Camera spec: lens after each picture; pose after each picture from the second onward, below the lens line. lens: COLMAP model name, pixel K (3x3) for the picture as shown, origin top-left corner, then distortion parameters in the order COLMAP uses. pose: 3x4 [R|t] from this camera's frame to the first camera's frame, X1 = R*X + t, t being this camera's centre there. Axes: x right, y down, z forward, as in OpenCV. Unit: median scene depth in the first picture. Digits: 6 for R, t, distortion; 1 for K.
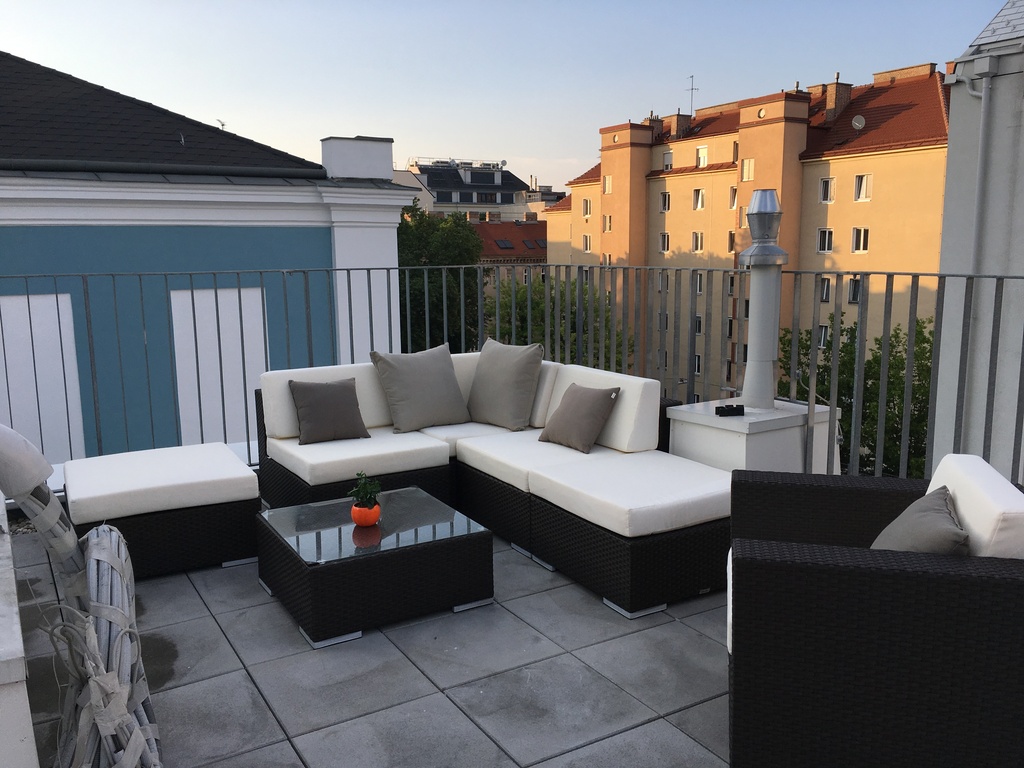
lens RADIAL K [[868.2, 0, 509.1], [0, 868.2, 386.3], [0, 0, 1]] dist [0.000567, -0.002261]
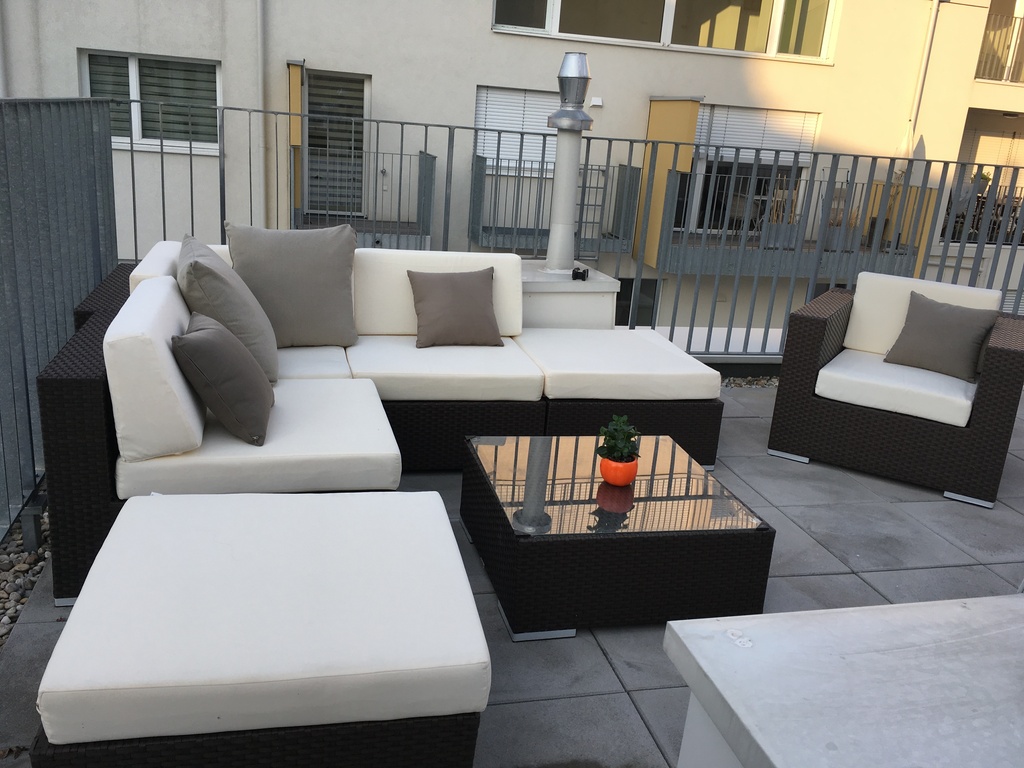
lens RADIAL K [[868.2, 0, 507.8], [0, 868.2, 379.7], [0, 0, 1]] dist [0.000567, -0.002261]
pose [[0.305186, -0.249055, 0.919148, -1.032713], [0.076436, 0.968487, 0.237044, -0.140498], [-0.949220, -0.002086, 0.314606, 1.001287]]
